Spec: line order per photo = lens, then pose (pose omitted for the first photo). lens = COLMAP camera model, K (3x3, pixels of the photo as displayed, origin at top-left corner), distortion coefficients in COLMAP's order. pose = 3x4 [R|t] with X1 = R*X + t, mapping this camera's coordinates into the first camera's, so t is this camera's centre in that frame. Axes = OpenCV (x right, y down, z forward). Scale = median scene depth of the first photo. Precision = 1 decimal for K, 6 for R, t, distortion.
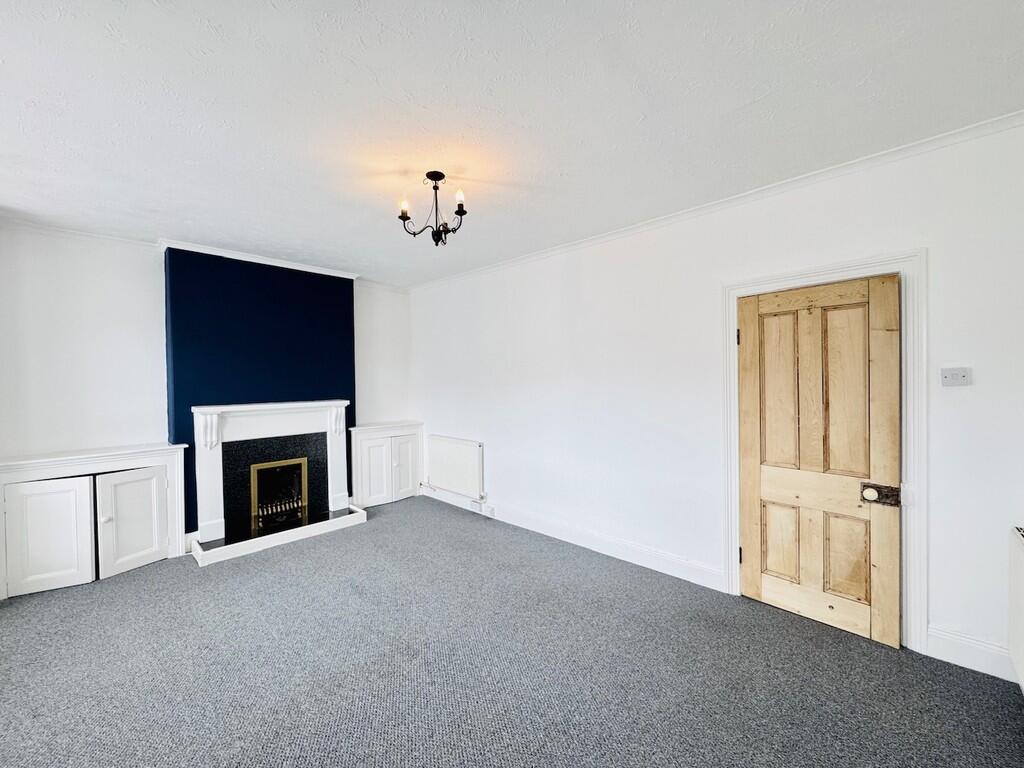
lens RADIAL K [[407.9, 0, 513.7], [0, 407.9, 381.2], [0, 0, 1]] dist [-0.002025, 0.000280]
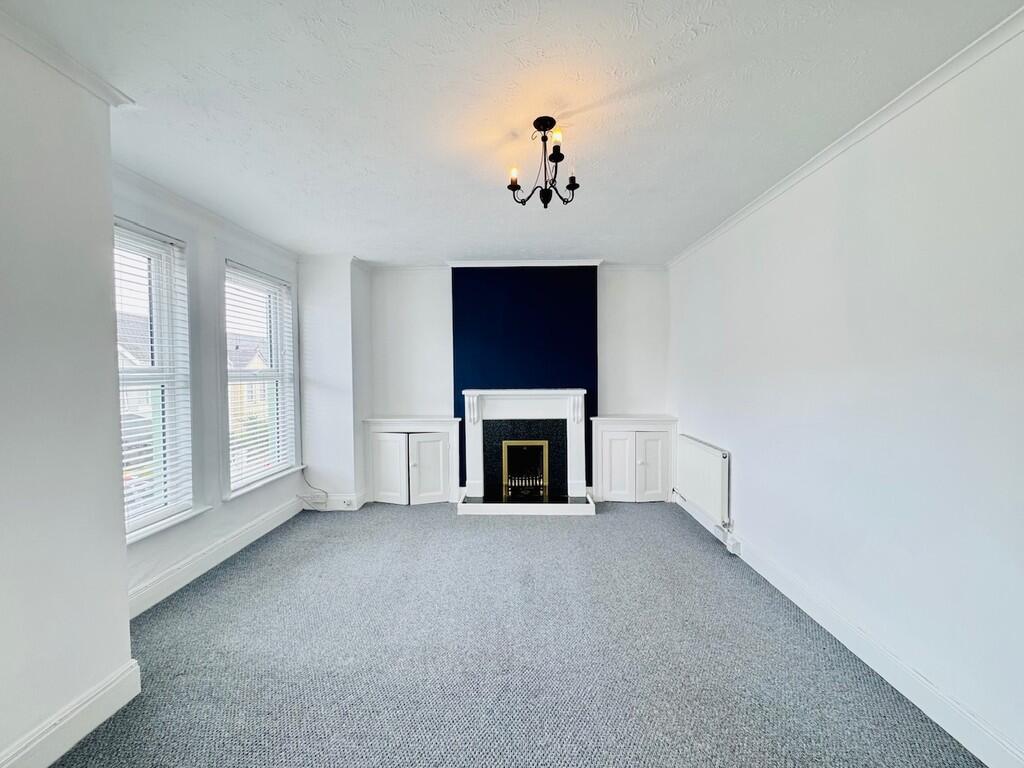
lens RADIAL K [[407.9, 0, 513.7], [0, 407.9, 381.2], [0, 0, 1]] dist [-0.002025, 0.000280]
pose [[0.671168, 0.024270, -0.740907, 0.237559], [-0.004367, 0.999576, 0.028787, -0.000570], [0.741292, -0.016086, 0.670990, 0.231026]]
